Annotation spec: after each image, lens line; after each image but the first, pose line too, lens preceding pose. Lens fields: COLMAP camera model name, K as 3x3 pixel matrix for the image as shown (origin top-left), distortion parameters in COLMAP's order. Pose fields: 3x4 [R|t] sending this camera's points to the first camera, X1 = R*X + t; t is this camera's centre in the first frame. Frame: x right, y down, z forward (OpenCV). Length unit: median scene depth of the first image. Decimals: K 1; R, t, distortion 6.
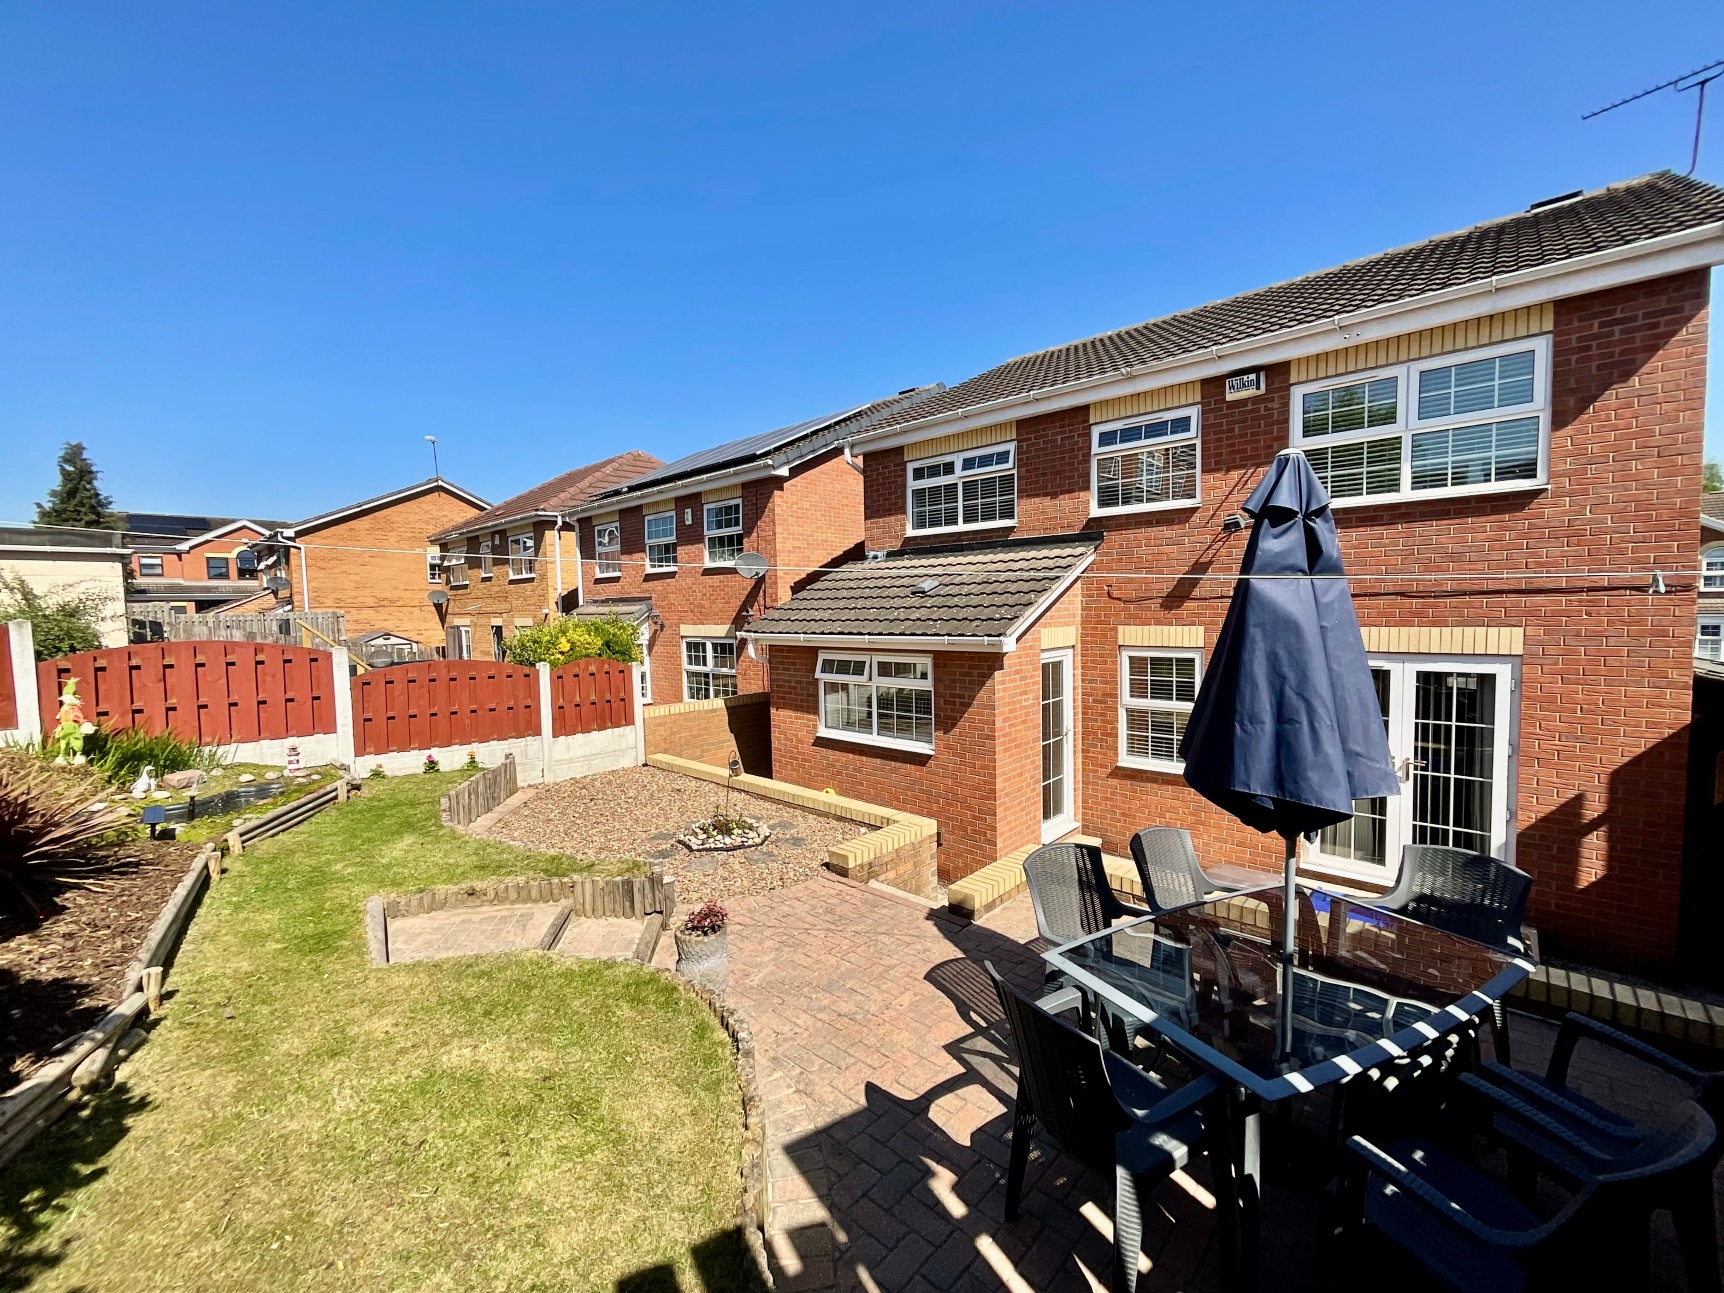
lens RADIAL K [[690.3, 0, 862.0], [0, 690.3, 646.5], [0, 0, 1]] dist [0.011074, 0.000011]
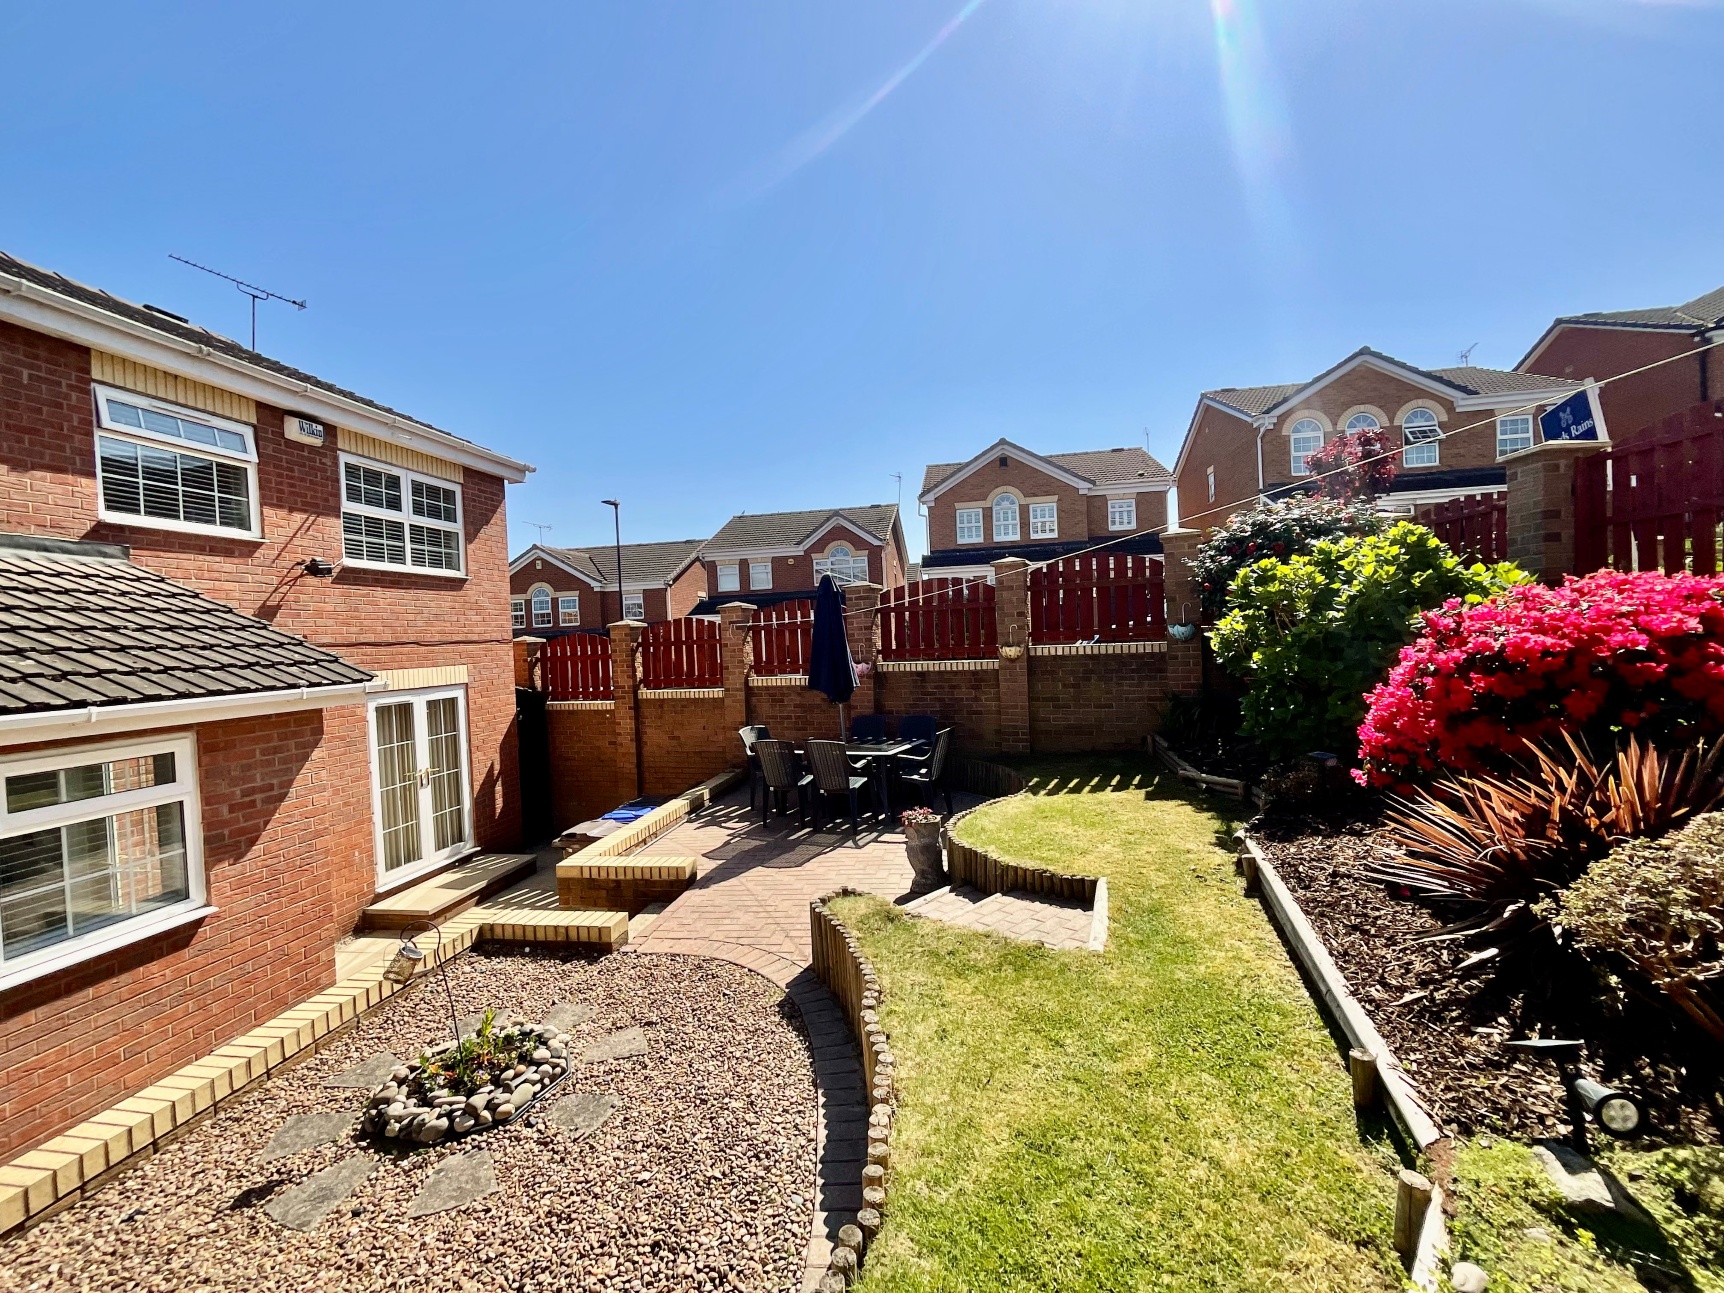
lens RADIAL K [[702.0, 0, 862.0], [0, 702.0, 646.5], [0, 0, 1]] dist [-0.010155, -0.000367]
pose [[-0.545210, 0.034132, 0.837604, -0.678468], [0.108115, 0.993689, 0.029882, -0.015315], [-0.831299, 0.106849, -0.545459, 0.887625]]
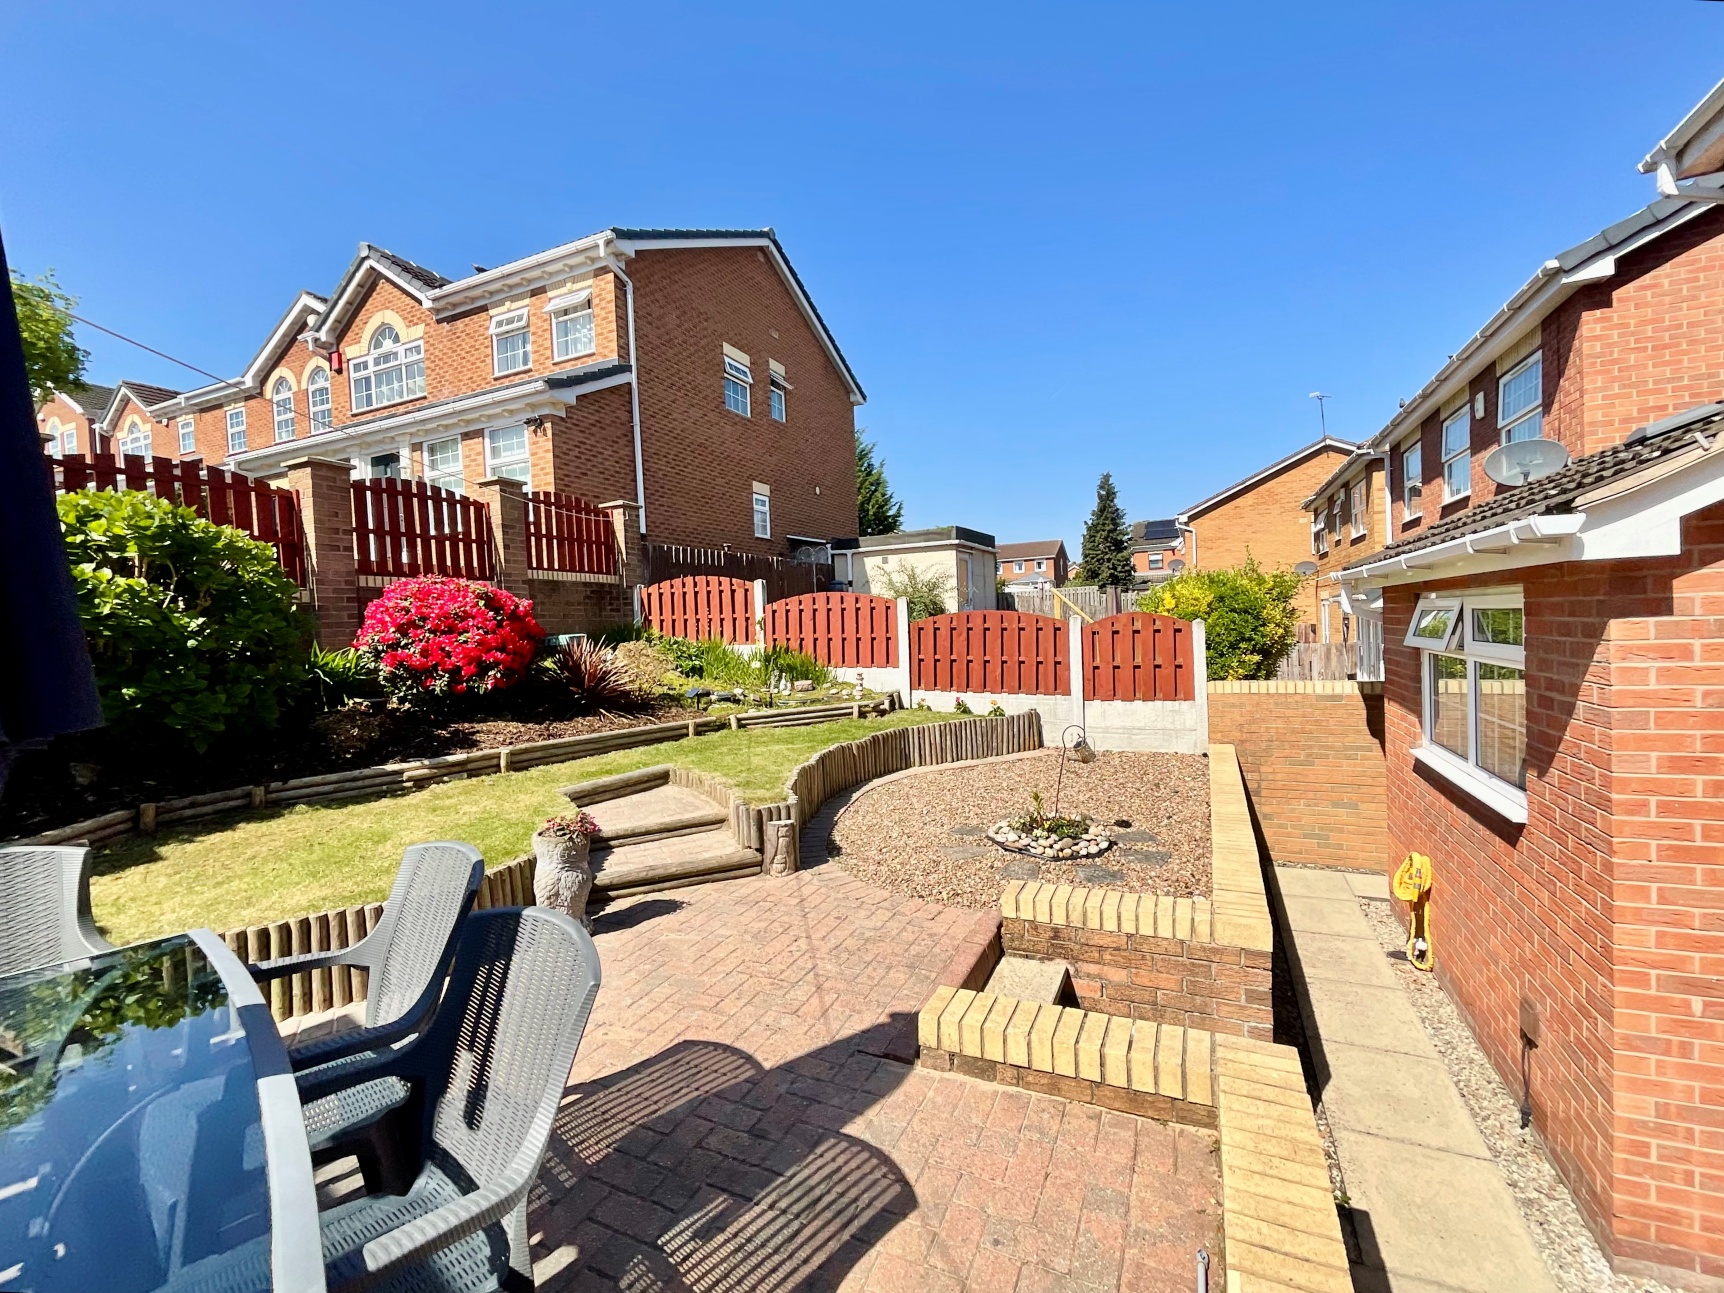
lens RADIAL K [[734.5, 0, 862.0], [0, 734.5, 646.5], [0, 0, 1]] dist [-0.000169, -0.000091]
pose [[0.319009, 0.036608, -0.947045, 0.415226], [-0.020972, 0.999282, 0.031563, 0.044649], [0.947520, 0.009792, 0.319547, 0.494934]]
